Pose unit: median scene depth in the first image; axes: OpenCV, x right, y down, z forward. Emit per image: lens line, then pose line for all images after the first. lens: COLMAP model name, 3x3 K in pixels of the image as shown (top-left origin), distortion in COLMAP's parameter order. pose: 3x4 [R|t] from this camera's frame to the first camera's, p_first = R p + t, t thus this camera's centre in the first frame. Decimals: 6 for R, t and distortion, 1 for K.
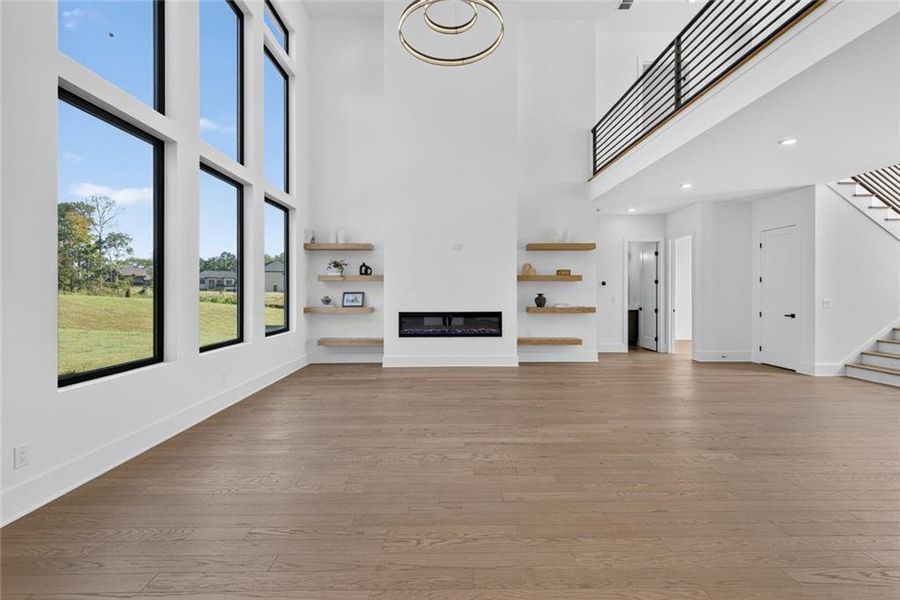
lens RADIAL K [[407.7, 0, 450.3], [0, 407.7, 293.2], [0, 0, 1]] dist [0.000095, -0.000224]
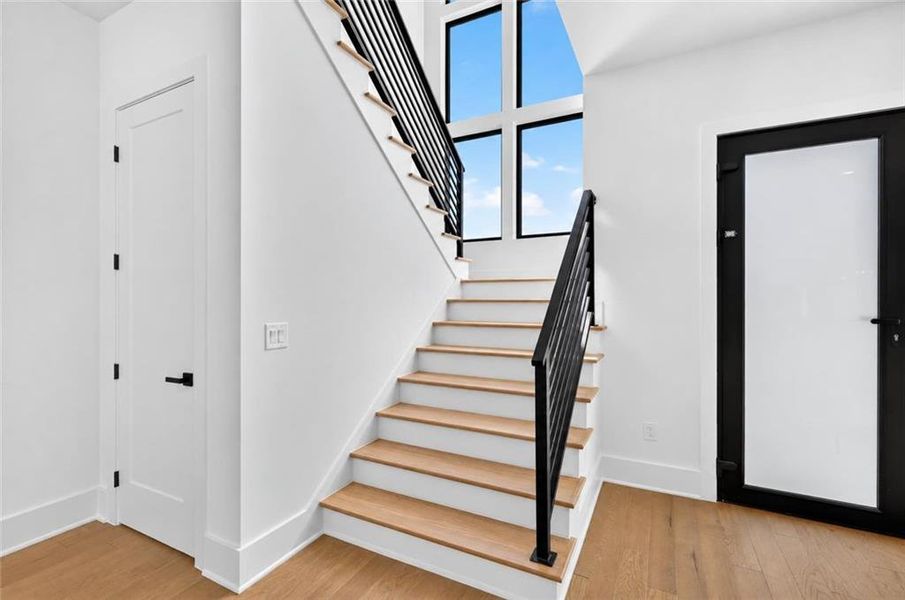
lens RADIAL K [[406.3, 0, 453.6], [0, 406.3, 297.8], [0, 0, 1]] dist [-0.001233, -0.000436]
pose [[0.473884, 0.001057, 0.880586, 0.620695], [0.001379, 0.999997, -0.001943, -0.004121], [-0.880586, 0.002135, 0.473882, 0.634407]]
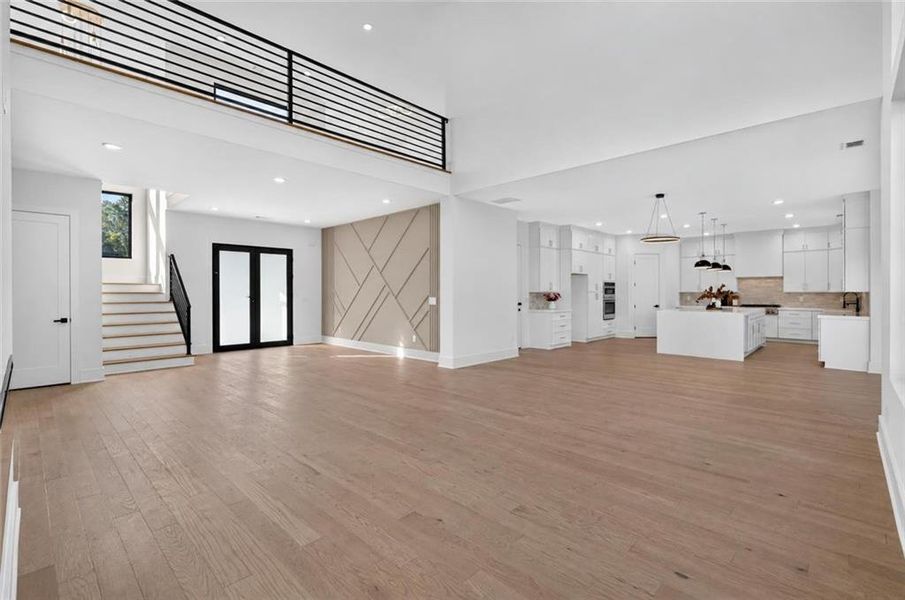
lens RADIAL K [[412.1, 0, 456.8], [0, 412.1, 293.6], [0, 0, 1]] dist [0.000298, 0.000031]
pose [[-0.713806, -0.002268, 0.700340, -0.329952], [0.002774, 0.999978, 0.006066, -0.003159], [-0.700338, 0.006273, -0.713784, 0.965385]]
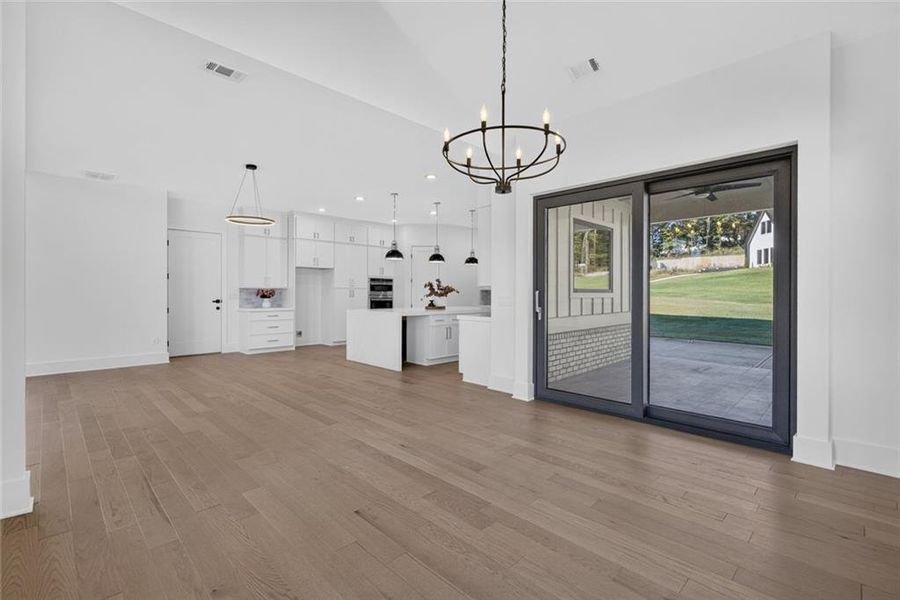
lens RADIAL K [[409.8, 0, 454.3], [0, 409.8, 293.7], [0, 0, 1]] dist [0.000298, 0.000031]
pose [[-0.696367, -0.004494, 0.717672, -0.813518], [-0.000704, 0.999984, 0.005578, 0.009871], [-0.717686, 0.003379, -0.696359, 0.213676]]
